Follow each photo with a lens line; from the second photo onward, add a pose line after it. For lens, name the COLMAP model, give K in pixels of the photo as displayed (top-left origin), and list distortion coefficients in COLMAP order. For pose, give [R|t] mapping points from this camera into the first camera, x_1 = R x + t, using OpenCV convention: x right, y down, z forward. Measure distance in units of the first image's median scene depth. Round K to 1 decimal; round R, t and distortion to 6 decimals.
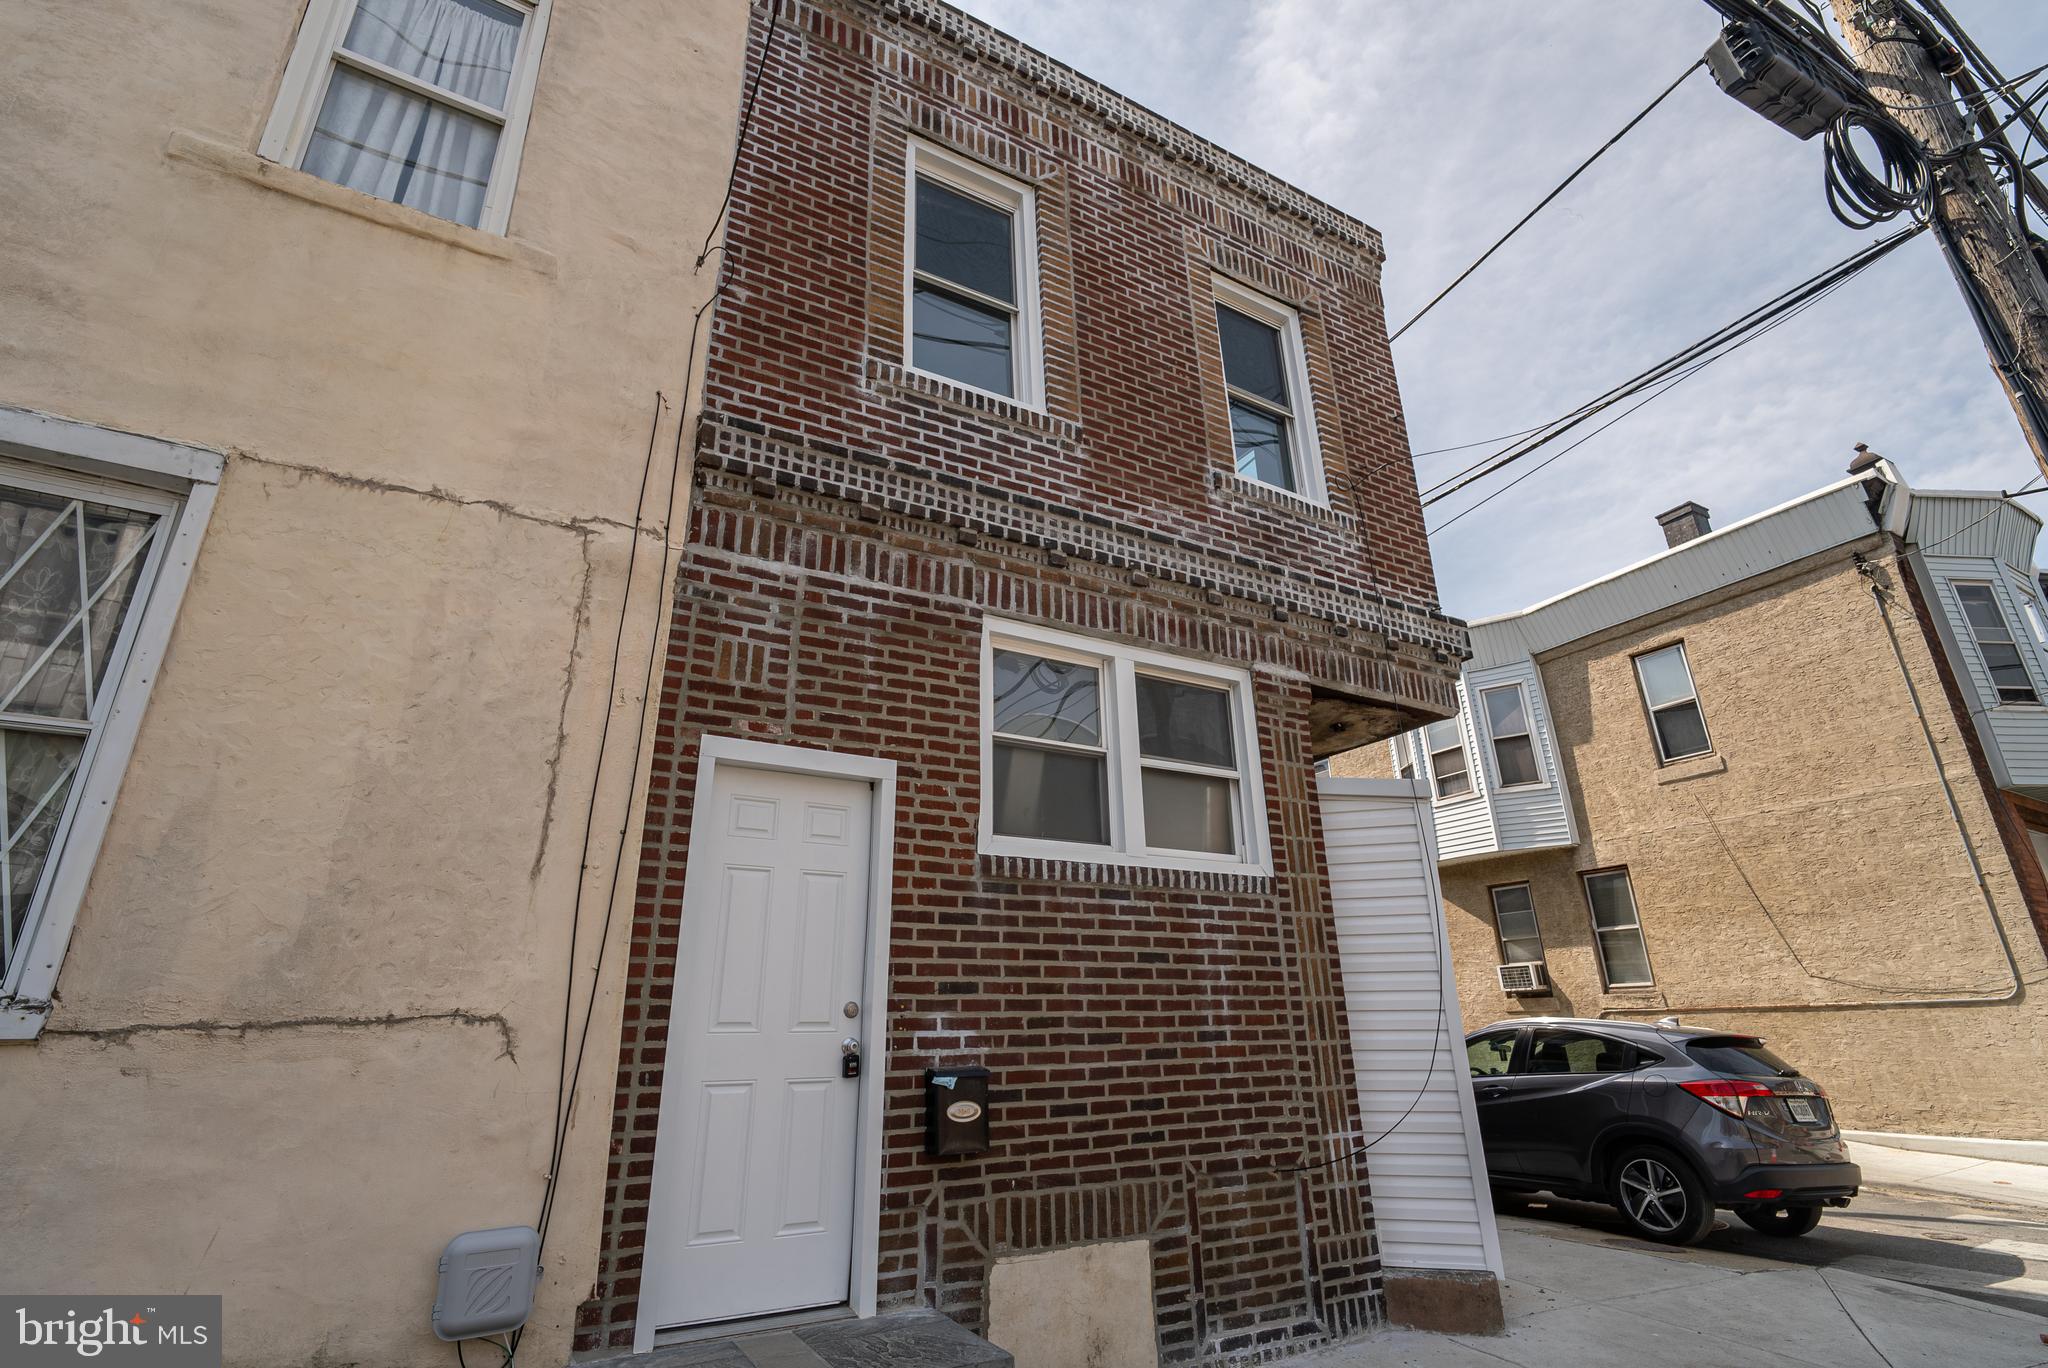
lens RADIAL K [[964.9, 0, 1021.7], [0, 964.9, 661.4], [0, 0, 1]] dist [0.000301, -0.002840]
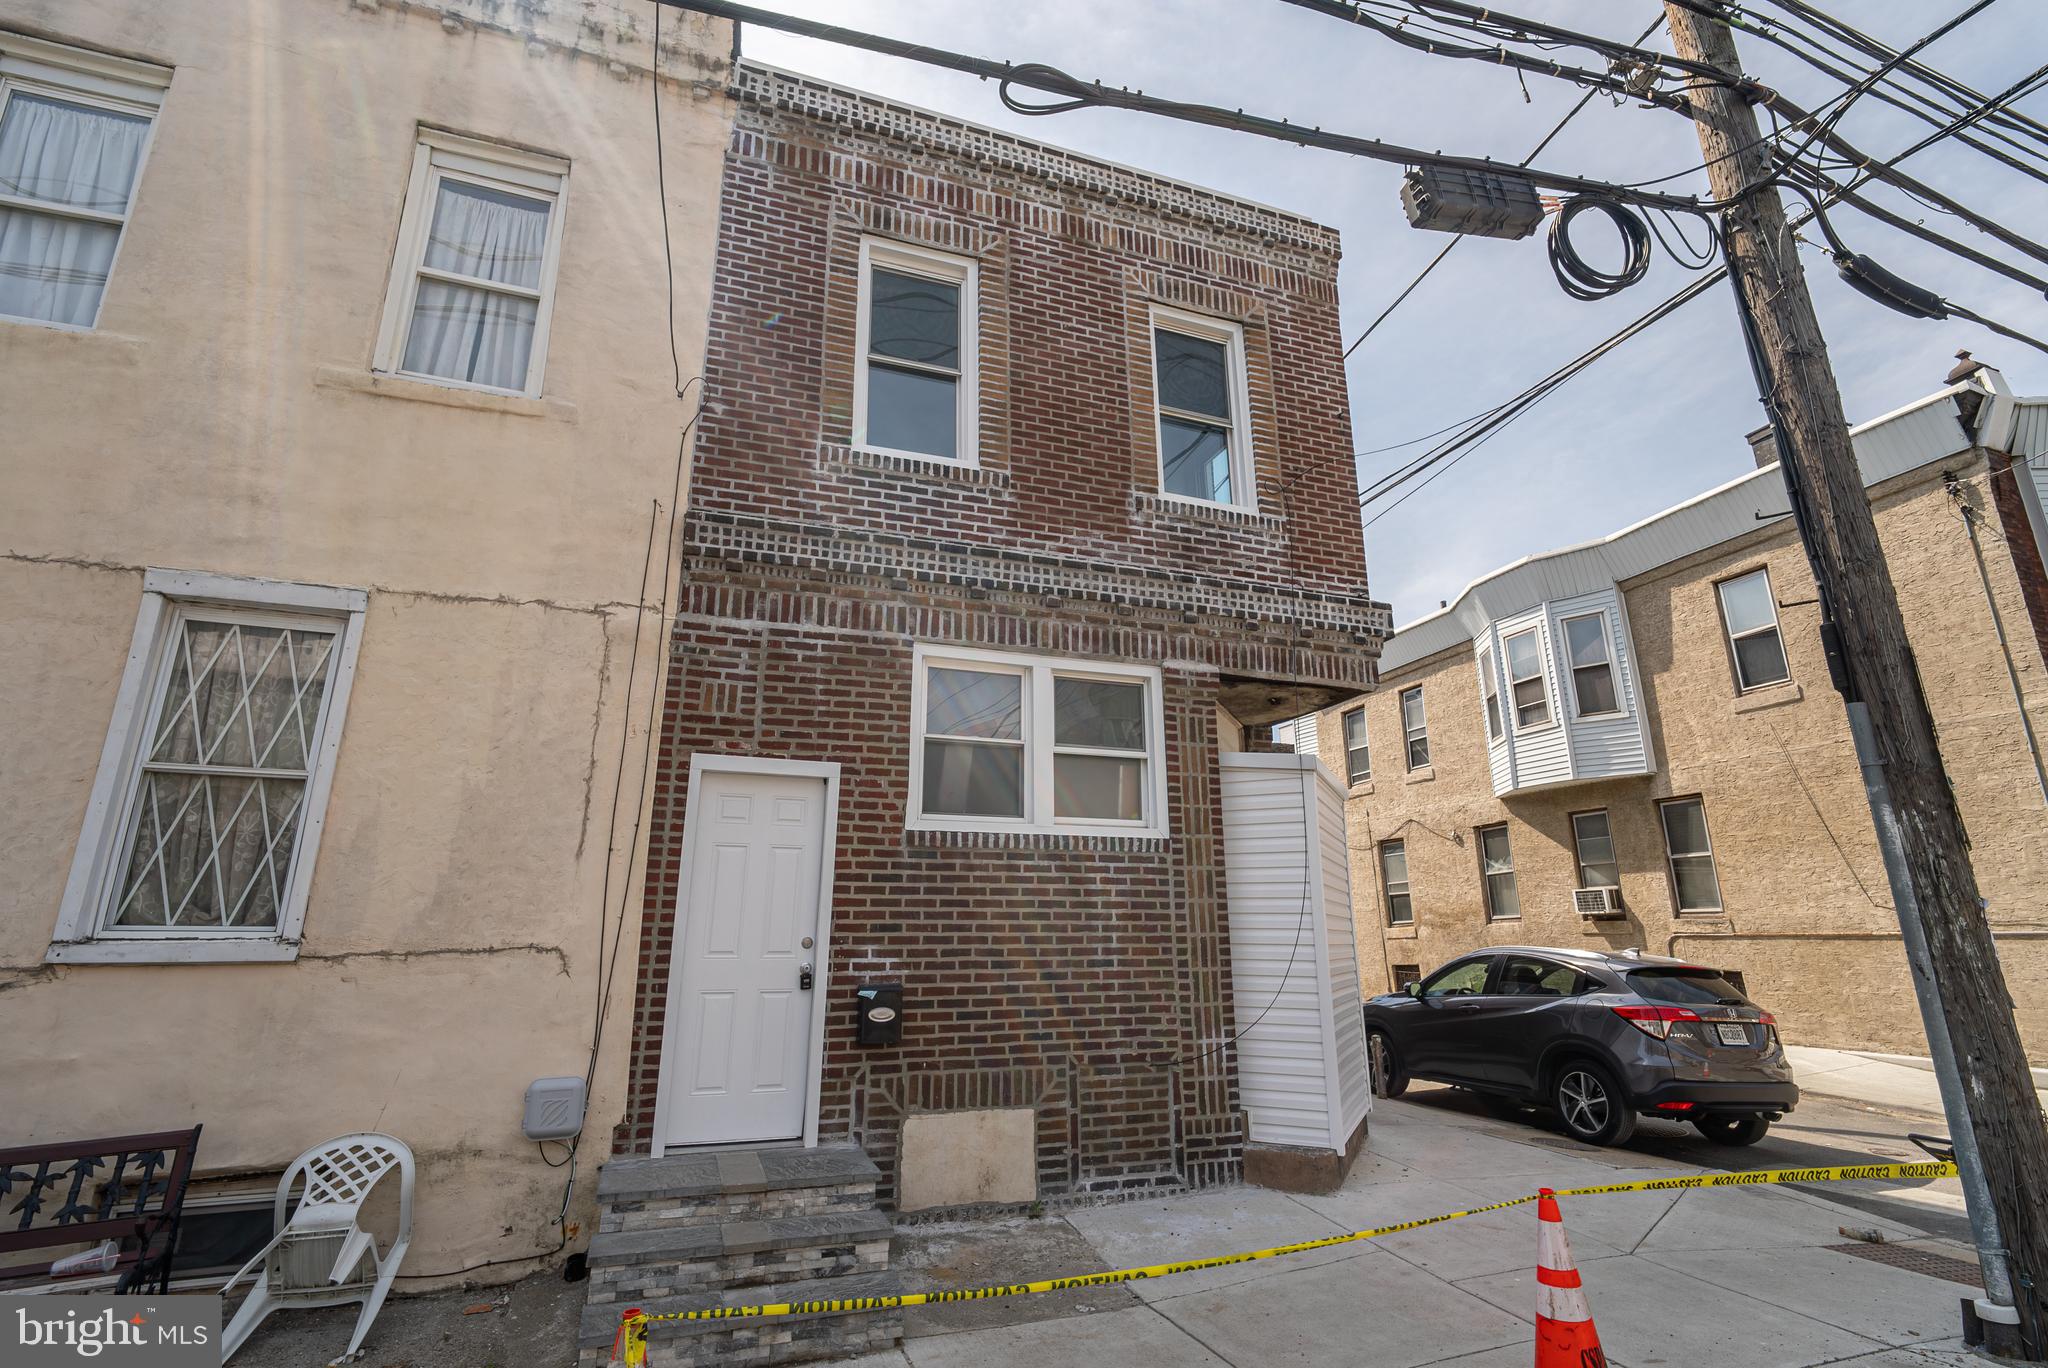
lens RADIAL K [[957.2, 0, 1024.0], [0, 957.2, 664.1], [0, 0, 1]] dist [0.005930, -0.007237]
pose [[0.985134, -0.032749, -0.168639, 0.314922], [0.047846, 0.995124, 0.086253, -0.122894], [0.164992, -0.093039, 0.981897, -0.233505]]
